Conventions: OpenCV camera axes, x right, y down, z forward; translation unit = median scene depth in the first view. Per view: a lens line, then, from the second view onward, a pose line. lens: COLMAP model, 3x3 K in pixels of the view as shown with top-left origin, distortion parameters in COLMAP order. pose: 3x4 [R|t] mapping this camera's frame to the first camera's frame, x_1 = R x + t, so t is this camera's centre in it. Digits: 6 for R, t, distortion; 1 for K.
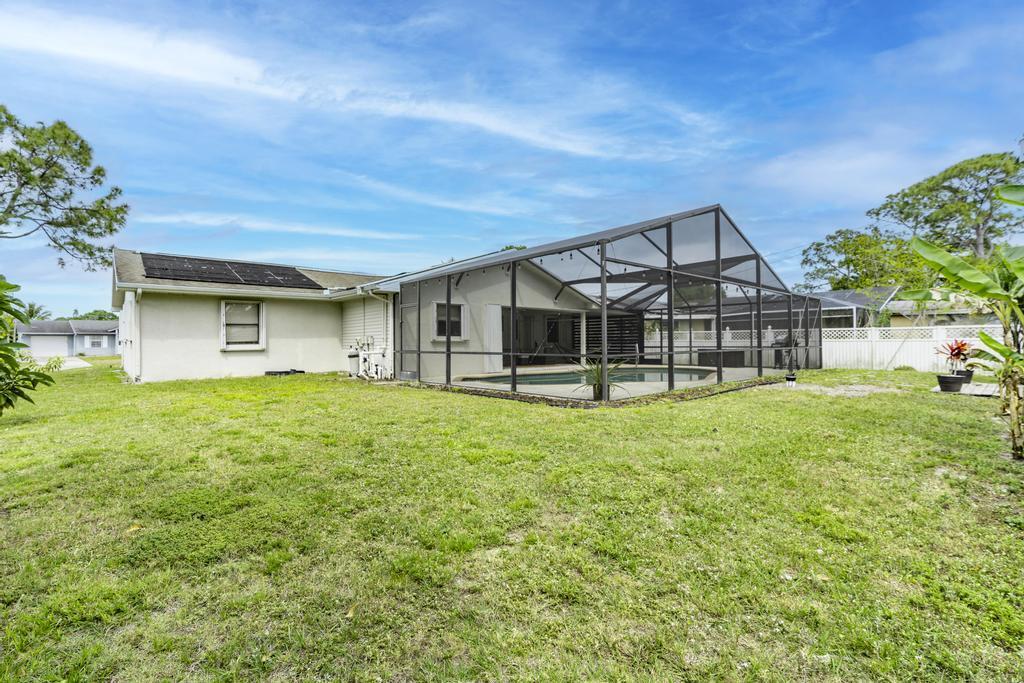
lens RADIAL K [[456.9, 0, 510.6], [0, 456.9, 345.2], [0, 0, 1]] dist [-0.001523, 0.000171]
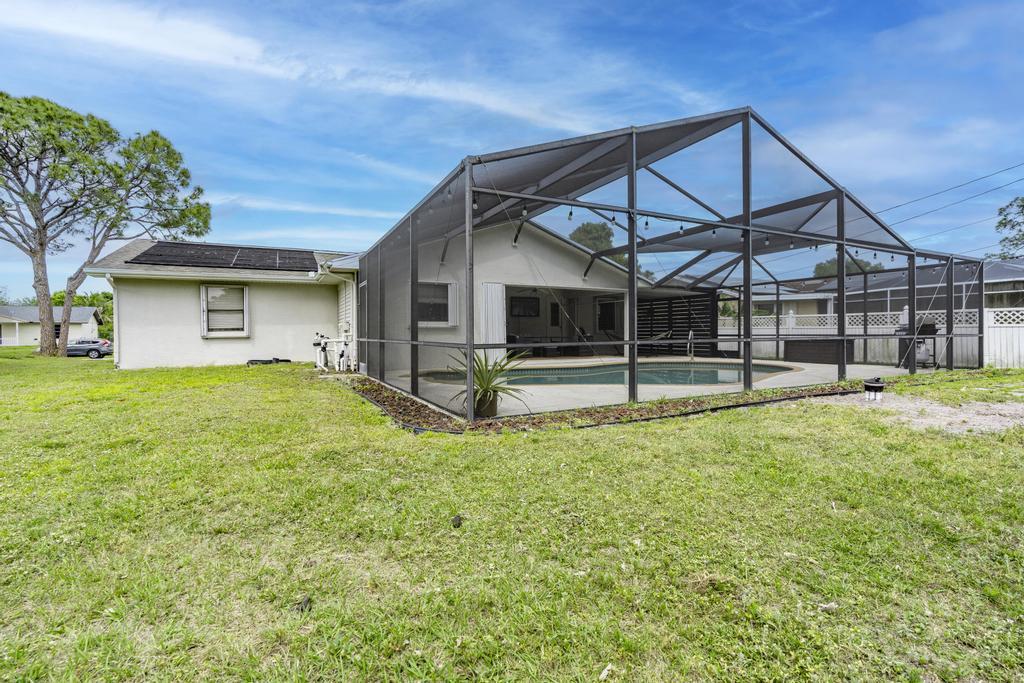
lens RADIAL K [[456.9, 0, 510.6], [0, 456.9, 345.2], [0, 0, 1]] dist [-0.001523, 0.000171]
pose [[0.966252, 0.007654, -0.257484, 0.203947], [-0.000822, 0.999645, 0.026634, 0.001293], [0.257596, -0.025524, 0.965915, 0.197325]]
